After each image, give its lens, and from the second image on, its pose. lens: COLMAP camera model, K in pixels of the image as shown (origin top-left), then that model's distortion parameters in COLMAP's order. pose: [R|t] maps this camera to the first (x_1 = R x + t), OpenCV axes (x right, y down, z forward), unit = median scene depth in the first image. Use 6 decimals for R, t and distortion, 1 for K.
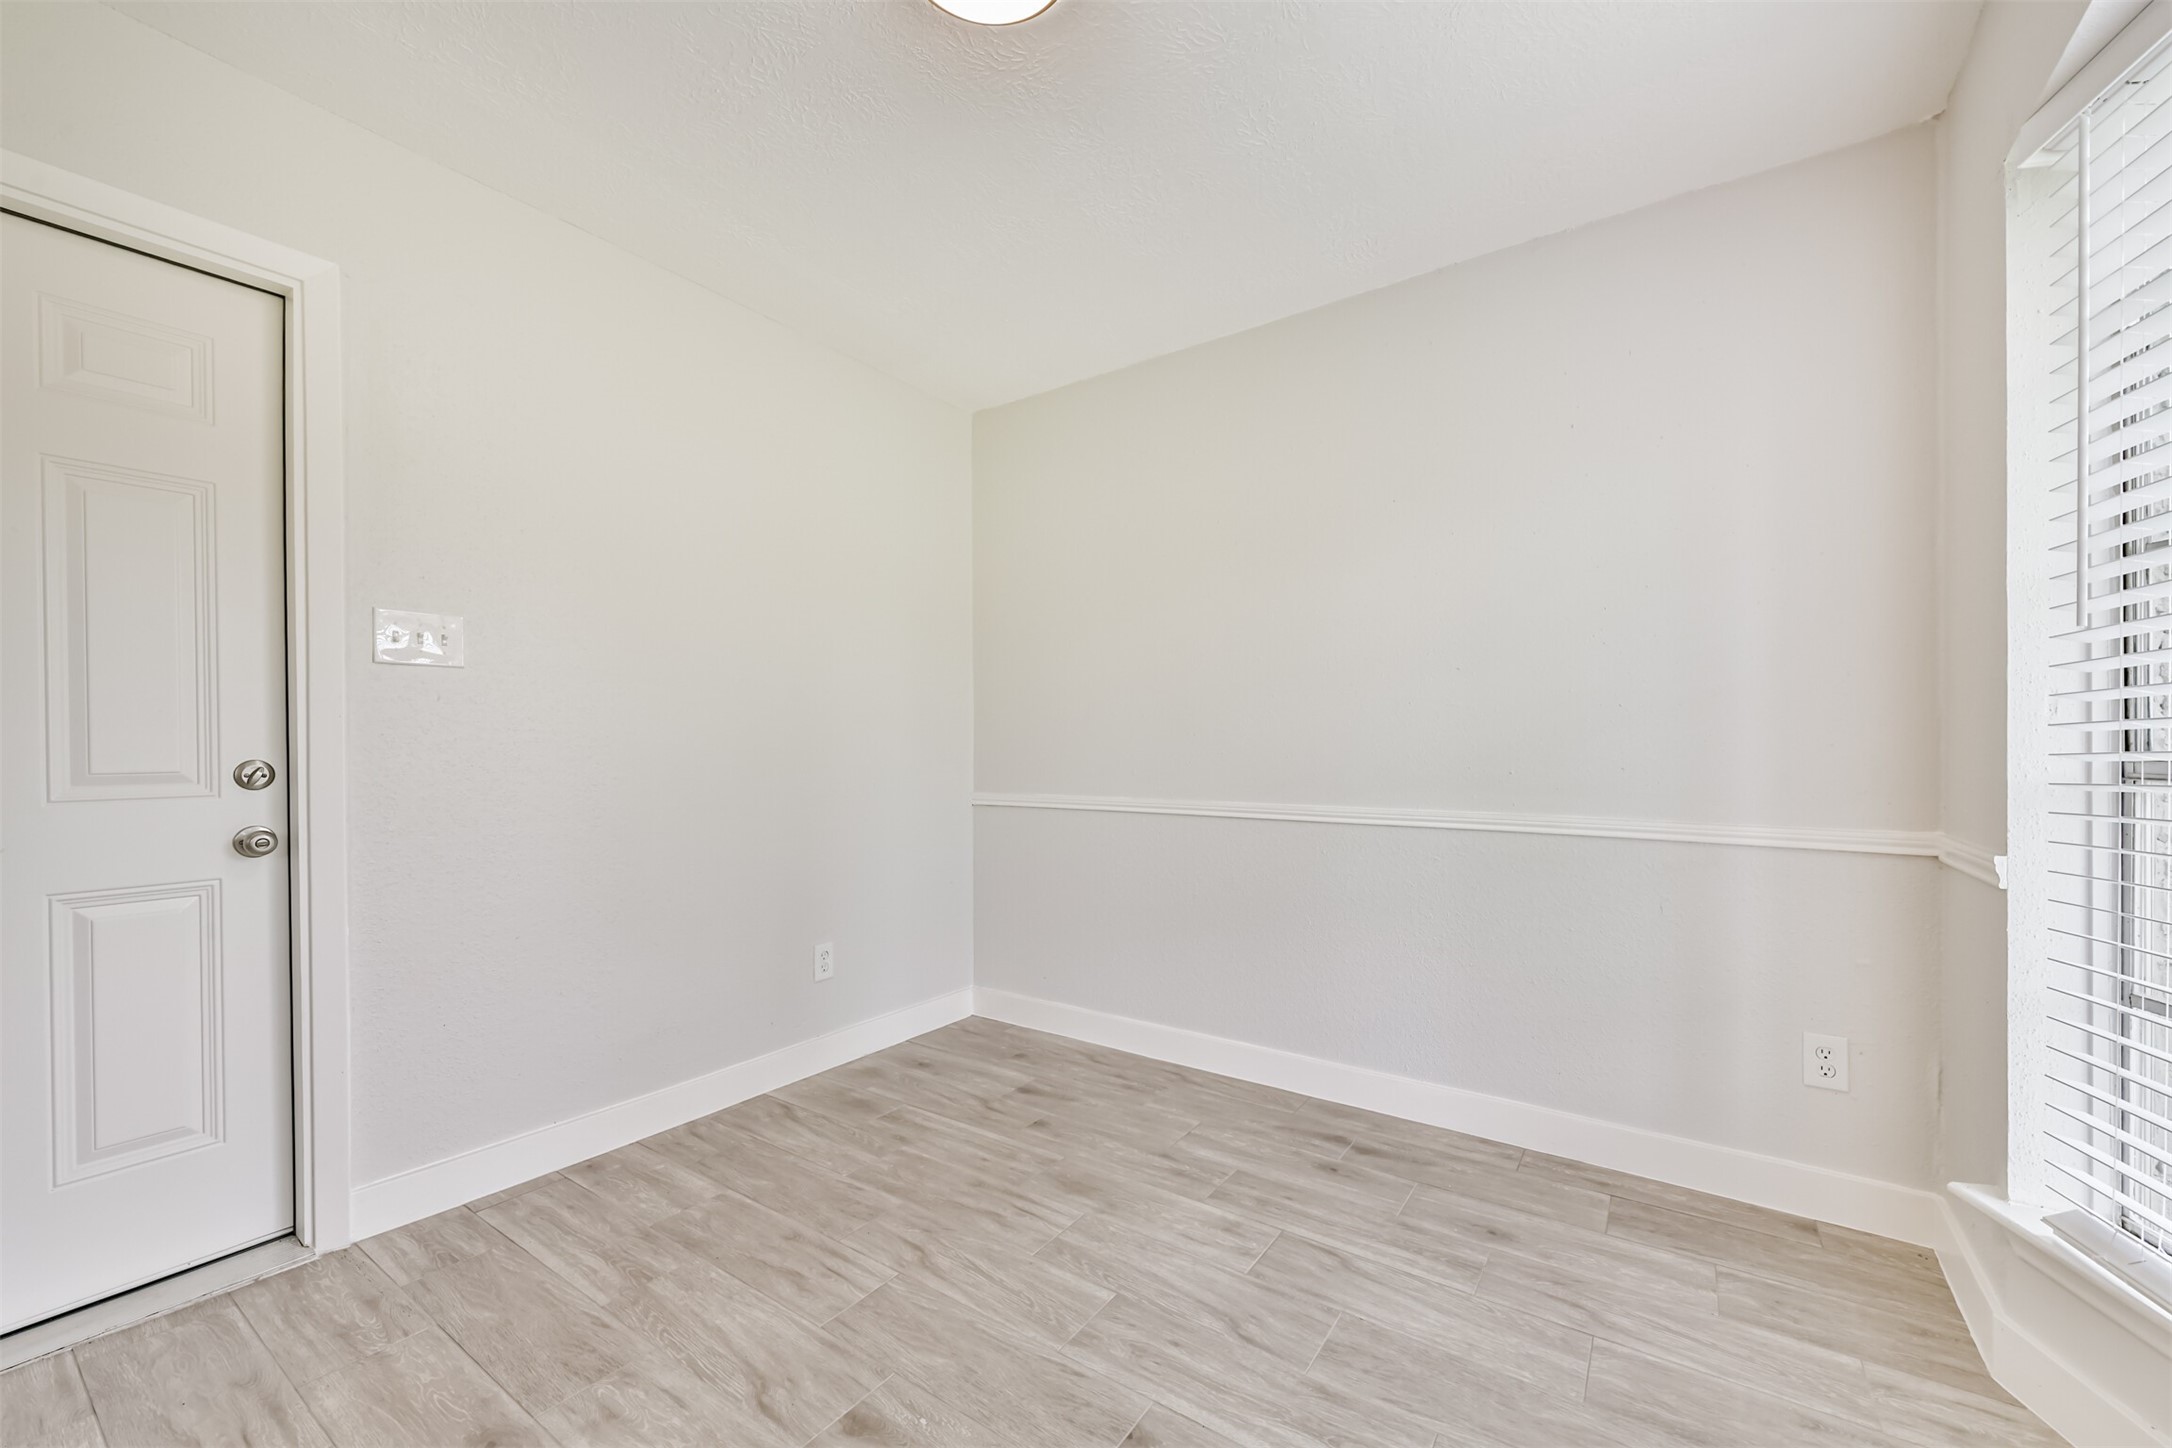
lens RADIAL K [[855.9, 0, 1093.7], [0, 855.9, 742.8], [0, 0, 1]] dist [0.000419, -0.000163]
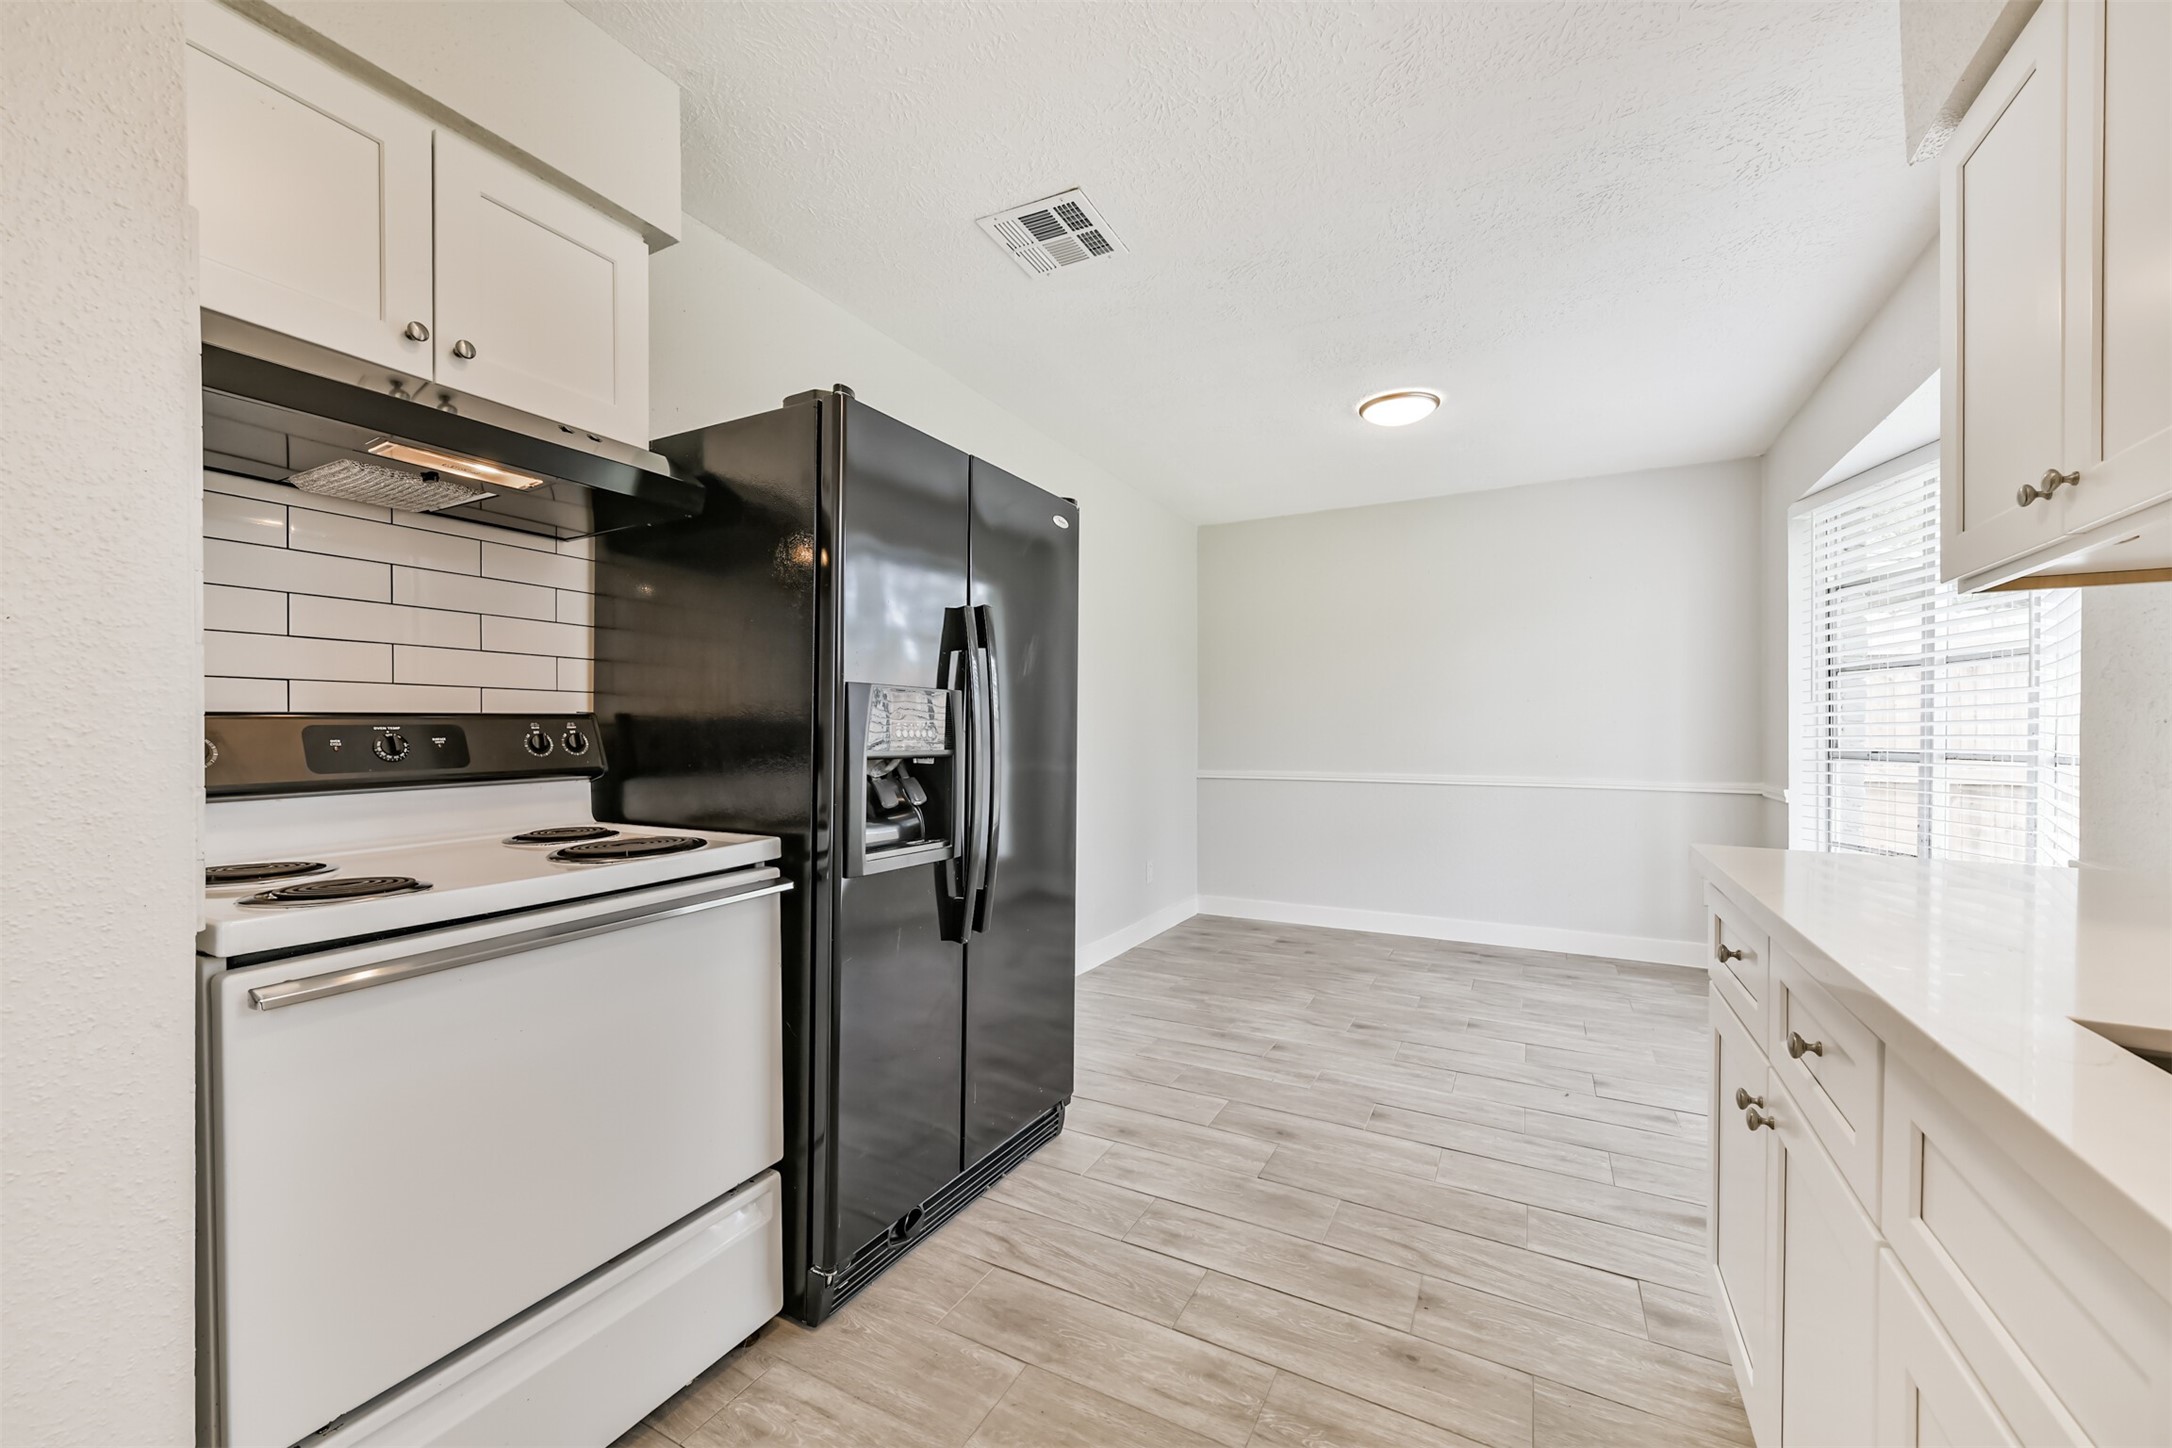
lens RADIAL K [[855.9, 0, 1079.9], [0, 855.9, 728.6], [0, 0, 1]] dist [0.000419, -0.000163]
pose [[0.992965, 0.003608, 0.118353, -0.983081], [-0.003327, 0.999991, -0.002577, -0.023316], [-0.118362, 0.002165, 0.992968, -0.947051]]
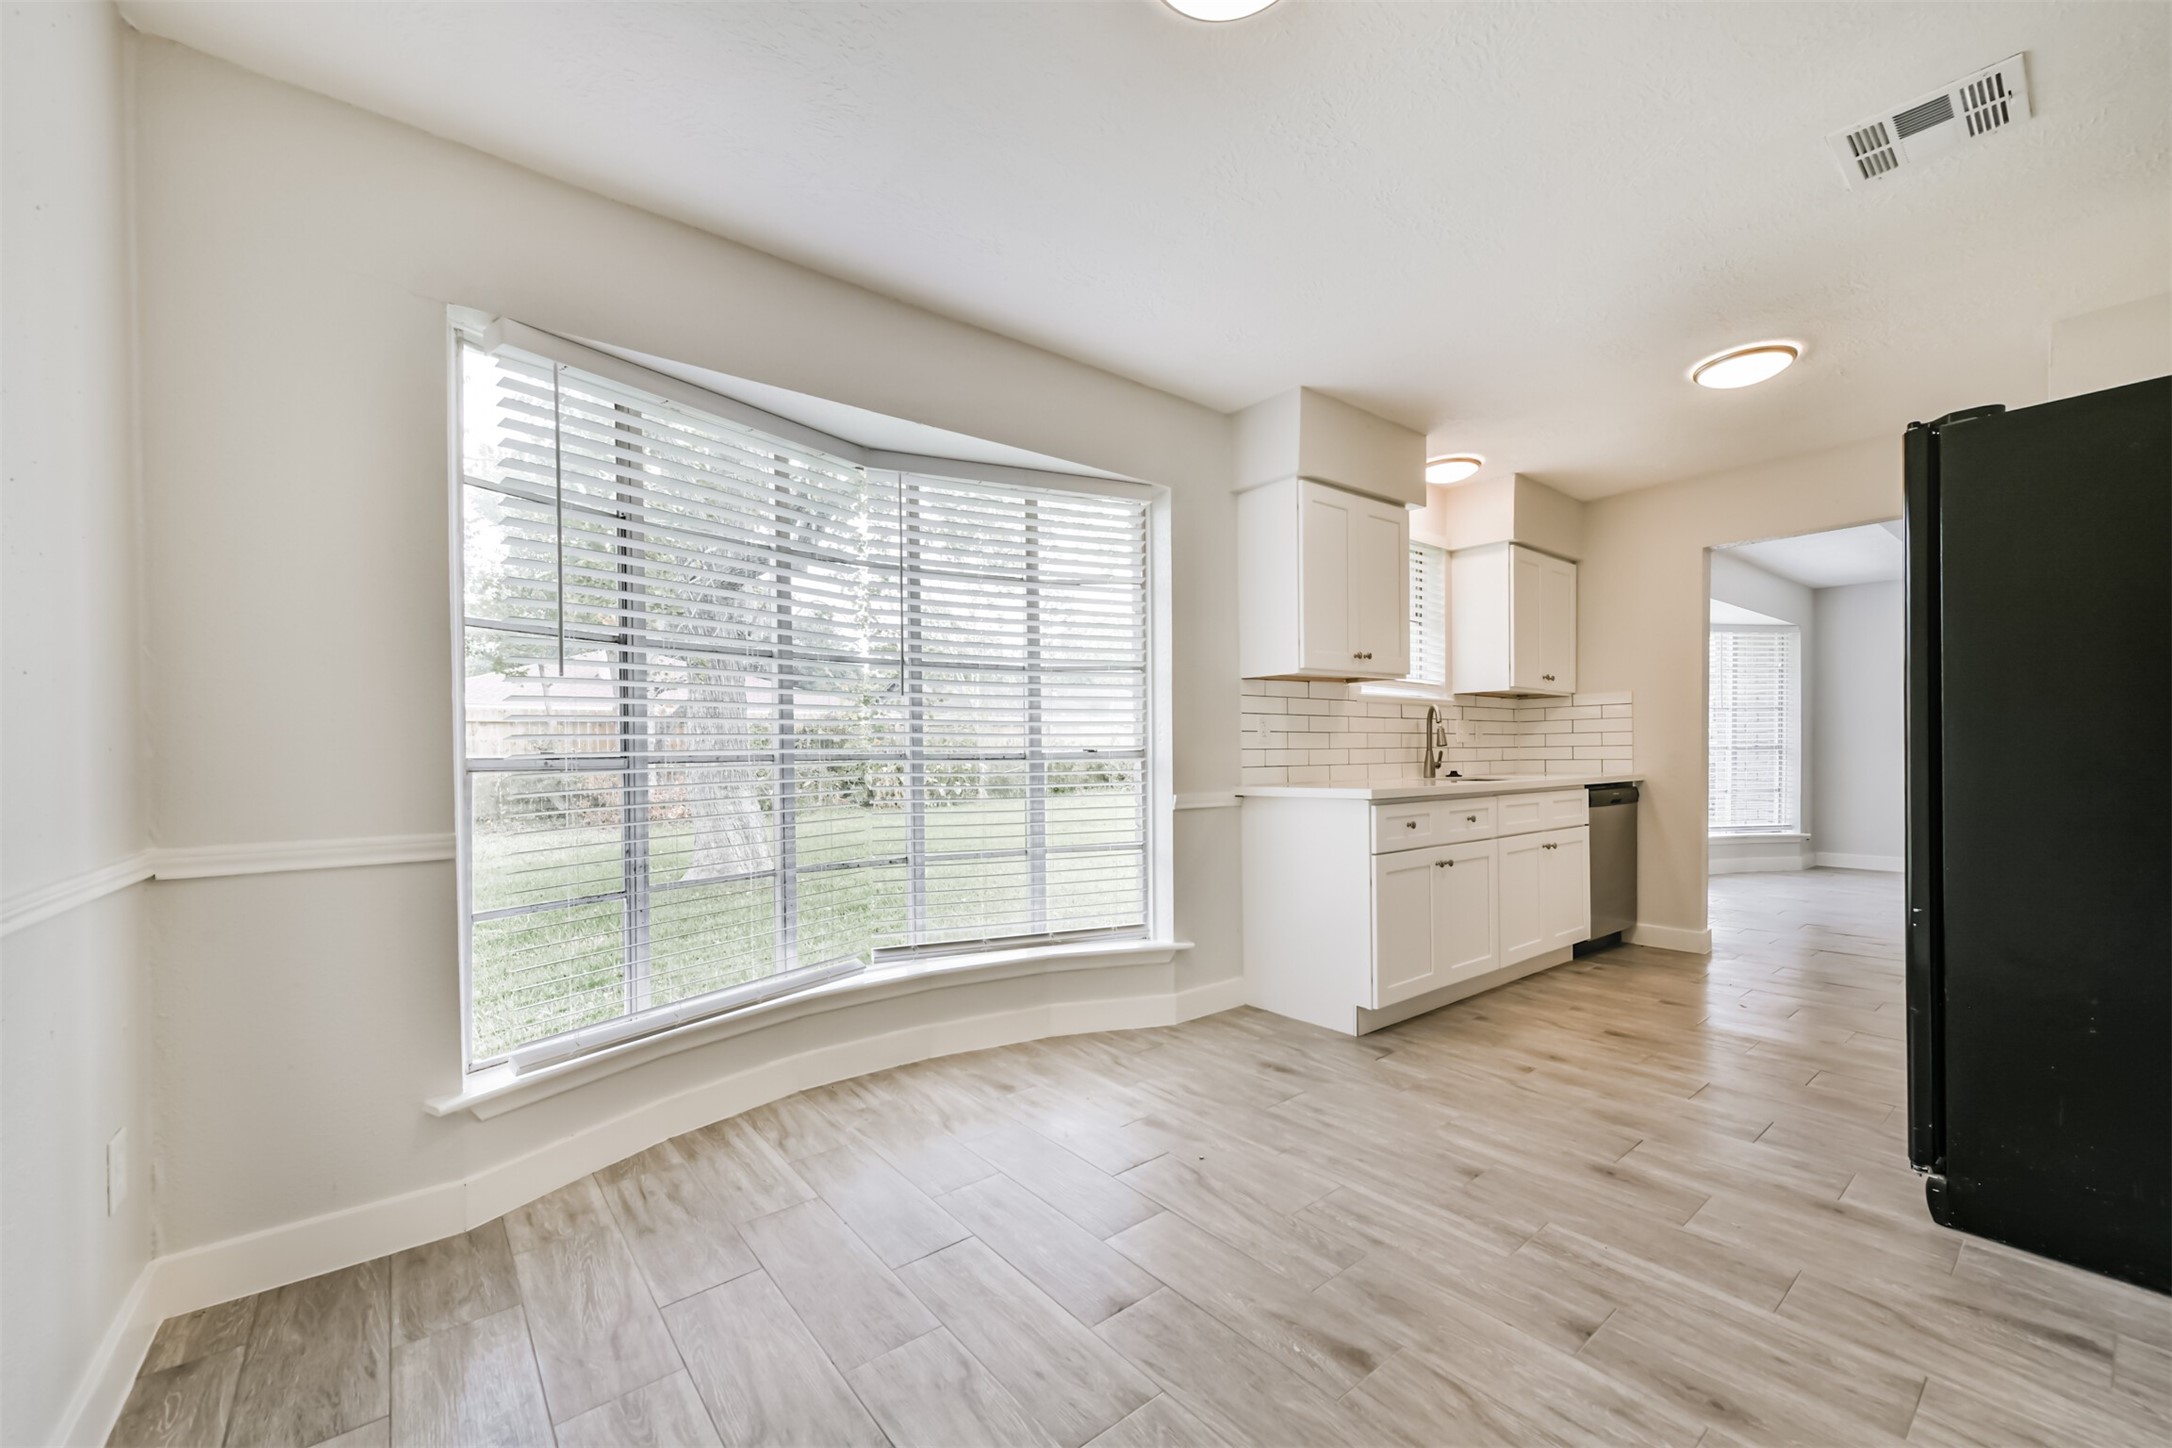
lens RADIAL K [[855.9, 0, 1081.9], [0, 855.9, 744.6], [0, 0, 1]] dist [0.000419, -0.000163]
pose [[-0.960212, 0.014491, 0.278894, -0.169019], [0.013709, 0.999895, -0.004755, 0.010657], [-0.278934, -0.000743, -0.960310, 1.621100]]
